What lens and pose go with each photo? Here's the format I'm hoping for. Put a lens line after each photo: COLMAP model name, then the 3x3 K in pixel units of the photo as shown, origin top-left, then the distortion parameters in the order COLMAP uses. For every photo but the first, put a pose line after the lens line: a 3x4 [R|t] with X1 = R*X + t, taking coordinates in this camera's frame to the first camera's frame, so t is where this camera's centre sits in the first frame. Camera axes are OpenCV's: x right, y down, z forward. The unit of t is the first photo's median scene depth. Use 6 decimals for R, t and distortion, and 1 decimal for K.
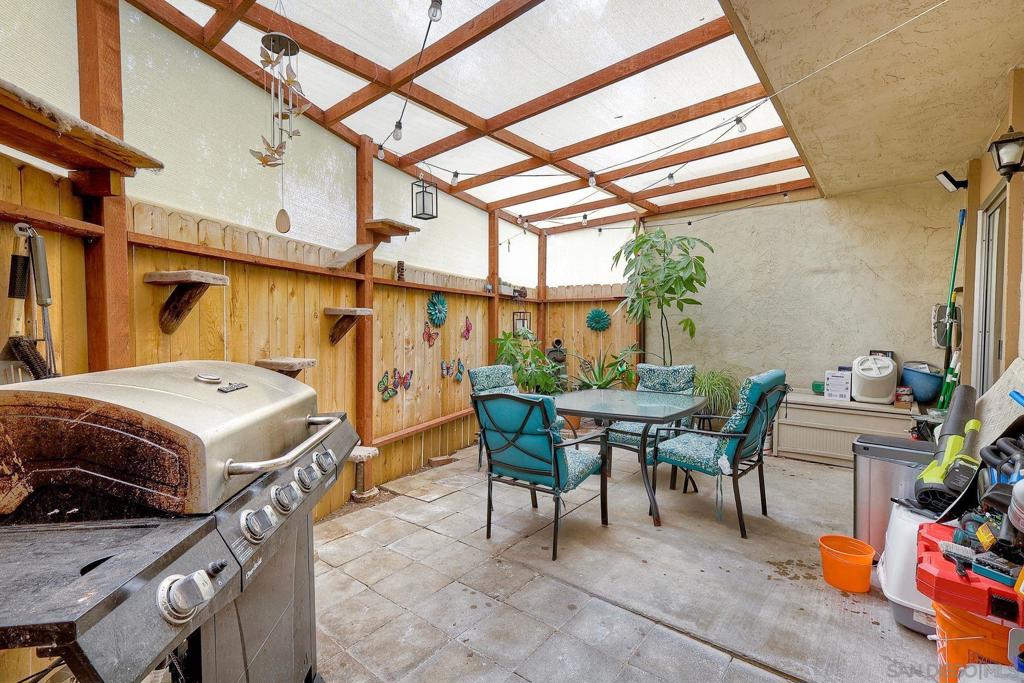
lens RADIAL K [[446.7, 0, 511.5], [0, 446.7, 339.1], [0, 0, 1]] dist [0.002696, -0.002574]
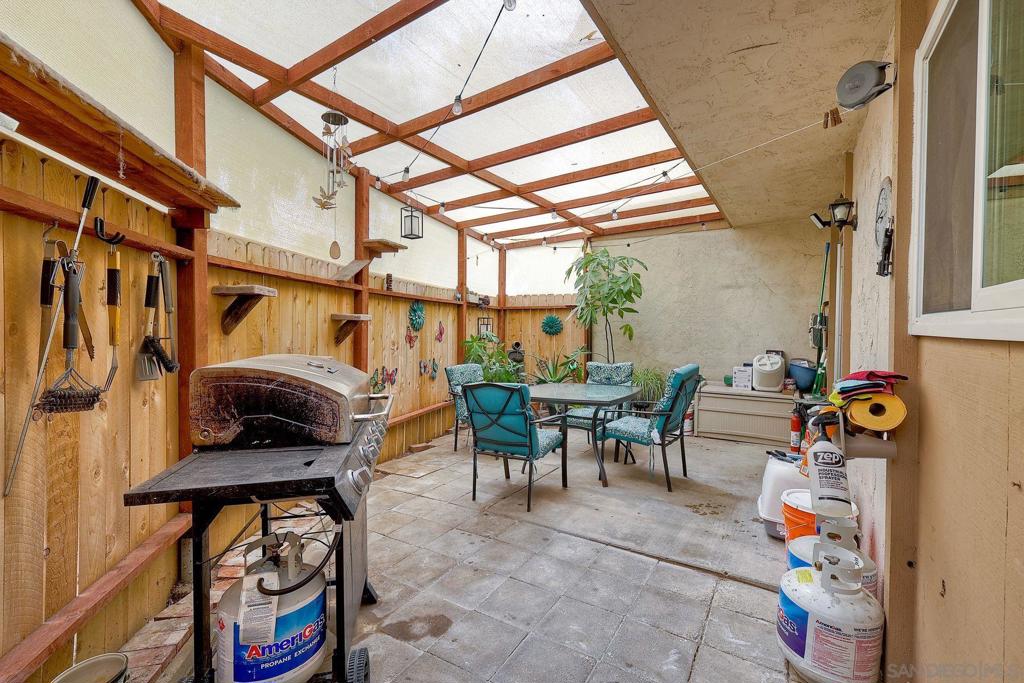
lens RADIAL K [[446.7, 0, 506.7], [0, 446.7, 338.0], [0, 0, 1]] dist [0.002696, -0.002574]
pose [[0.993468, 0.001607, 0.114100, -0.083120], [-0.000196, 0.999923, -0.012377, 0.007469], [-0.114111, 0.012274, 0.993392, -0.200824]]
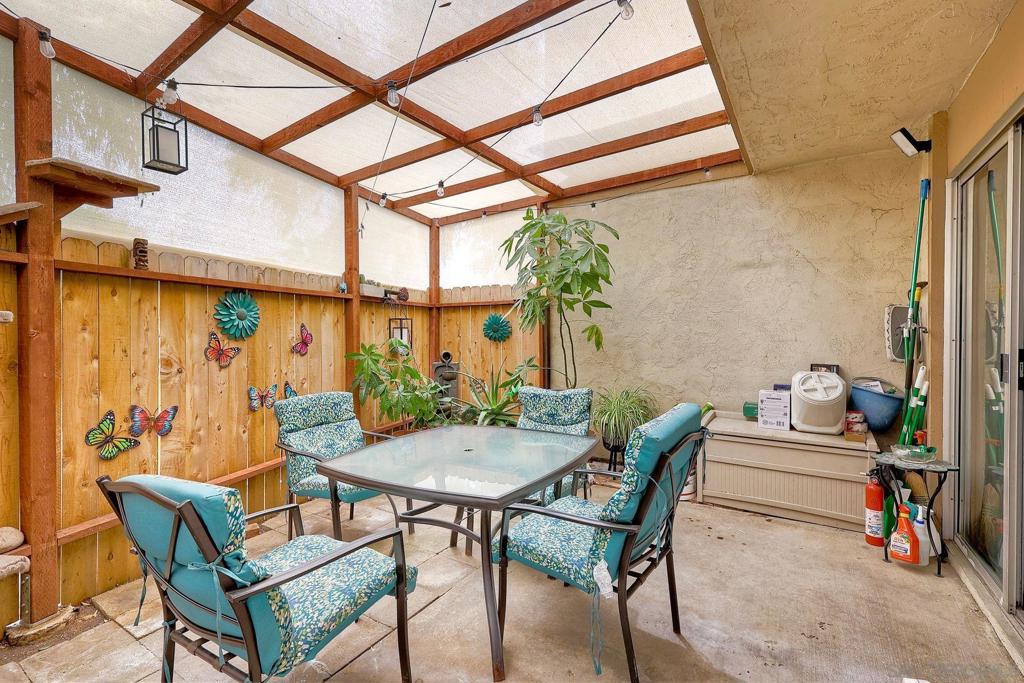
lens RADIAL K [[446.7, 0, 505.7], [0, 446.7, 340.9], [0, 0, 1]] dist [0.002696, -0.002574]
pose [[0.994357, -0.009934, 0.105616, 0.216691], [0.011470, 0.999837, -0.013940, -0.012919], [-0.105461, 0.015072, 0.994309, 0.321582]]
